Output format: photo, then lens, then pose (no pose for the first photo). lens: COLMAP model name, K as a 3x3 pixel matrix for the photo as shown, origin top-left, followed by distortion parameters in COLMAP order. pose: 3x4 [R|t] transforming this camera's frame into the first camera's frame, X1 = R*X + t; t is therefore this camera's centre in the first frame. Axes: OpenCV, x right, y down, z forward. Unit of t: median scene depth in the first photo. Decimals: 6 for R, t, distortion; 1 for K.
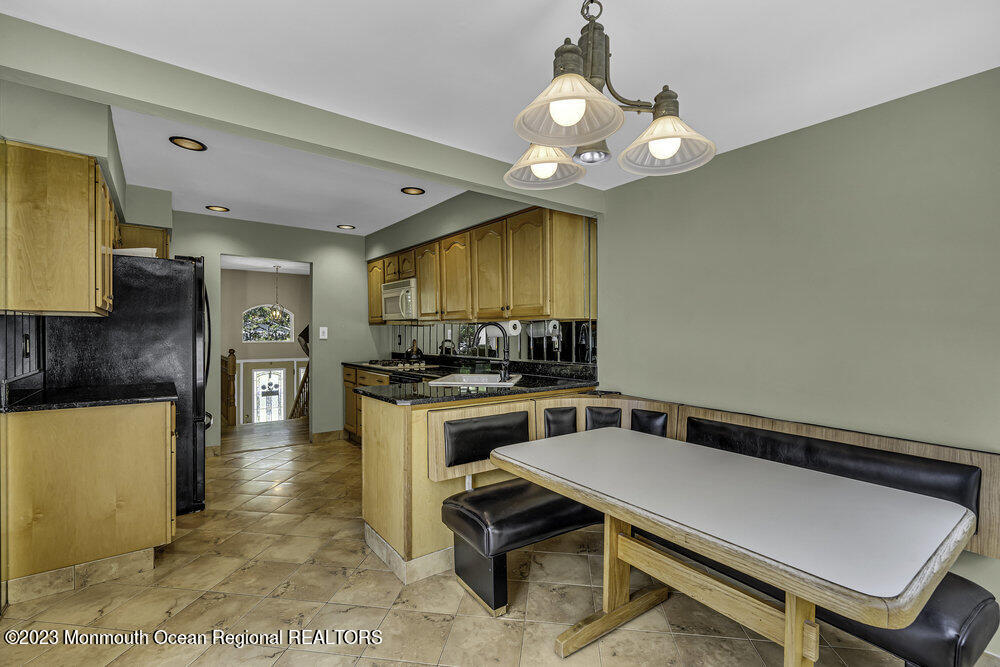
lens RADIAL K [[452.7, 0, 497.7], [0, 452.7, 337.1], [0, 0, 1]] dist [-0.007195, 0.001544]
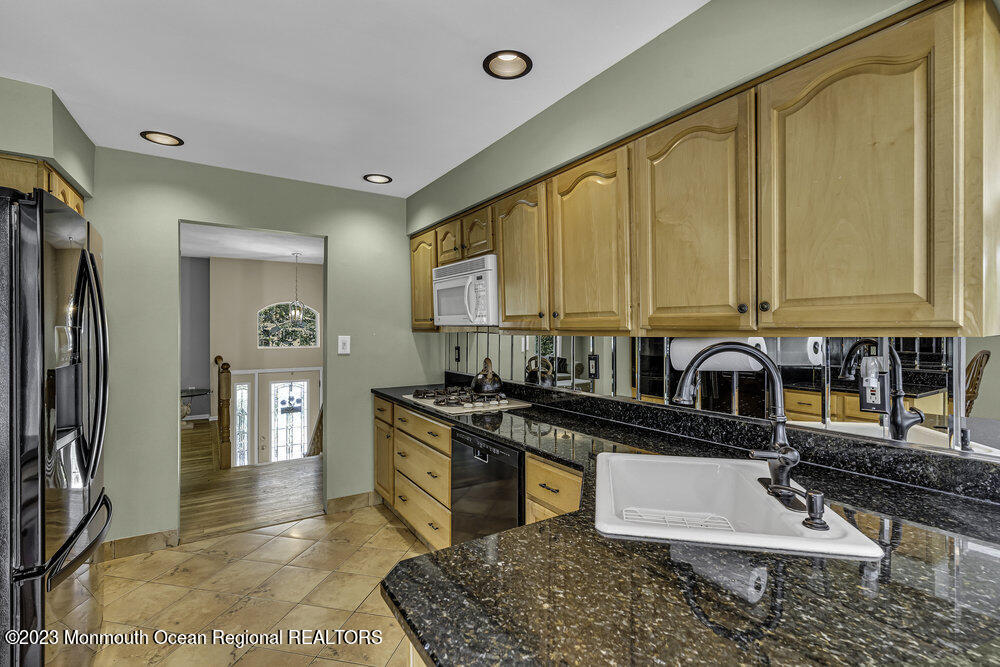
lens RADIAL K [[452.7, 0, 504.2], [0, 452.7, 331.7], [0, 0, 1]] dist [-0.007195, 0.001544]
pose [[0.997925, 0.000176, -0.064384, -0.116923], [-0.000548, 0.999983, -0.005751, -0.025159], [0.064382, 0.005774, 0.997909, 0.377557]]
